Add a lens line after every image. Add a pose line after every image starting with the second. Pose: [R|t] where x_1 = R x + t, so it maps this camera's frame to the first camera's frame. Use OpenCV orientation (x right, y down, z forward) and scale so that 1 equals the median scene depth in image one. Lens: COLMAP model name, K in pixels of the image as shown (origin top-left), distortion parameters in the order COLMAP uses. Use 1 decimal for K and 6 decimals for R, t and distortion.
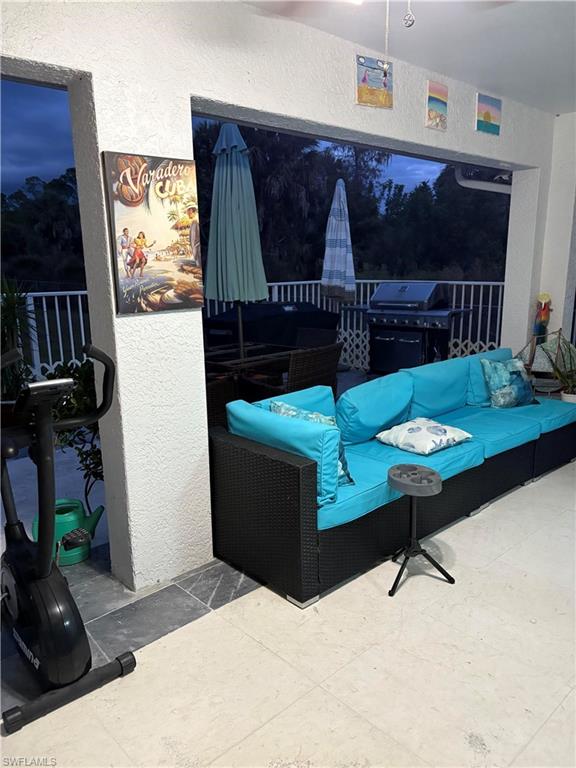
lens RADIAL K [[576.8, 0, 293.9], [0, 576.8, 391.4], [0, 0, 1]] dist [0.037179, -0.020785]
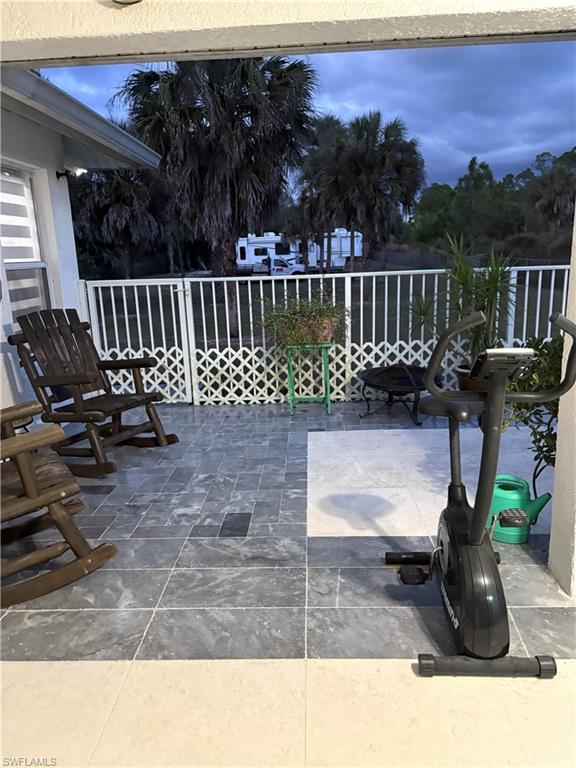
lens RADIAL K [[576.8, 0, 290.6], [0, 576.8, 390.9], [0, 0, 1]] dist [0.037179, -0.020785]
pose [[0.698578, 0.149404, -0.699763, 0.007200], [-0.129595, 0.988203, 0.081613, 0.013298], [0.703701, 0.033673, 0.709698, 0.045406]]
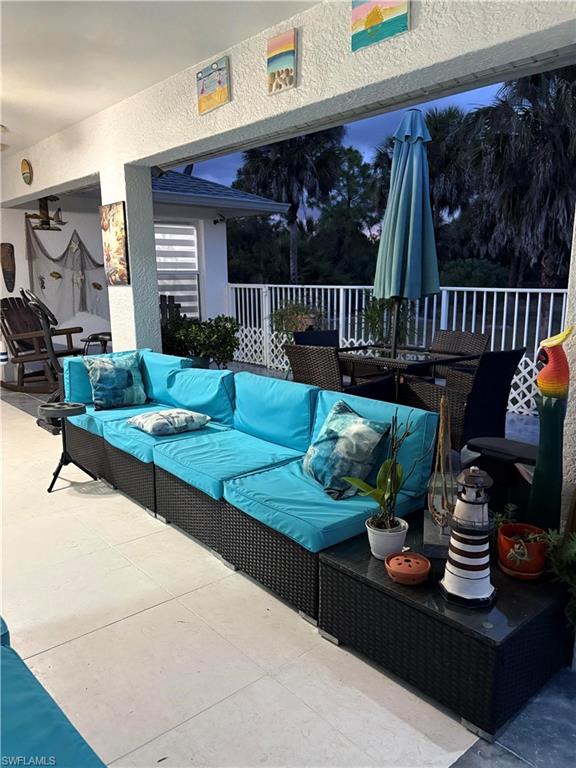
lens RADIAL K [[576.8, 0, 284.9], [0, 576.8, 385.2], [0, 0, 1]] dist [0.037179, -0.020785]
pose [[-0.029517, 0.199884, -0.979375, 1.069698], [-0.214327, 0.955748, 0.201521, -0.211460], [0.976316, 0.215855, 0.014629, 1.028833]]
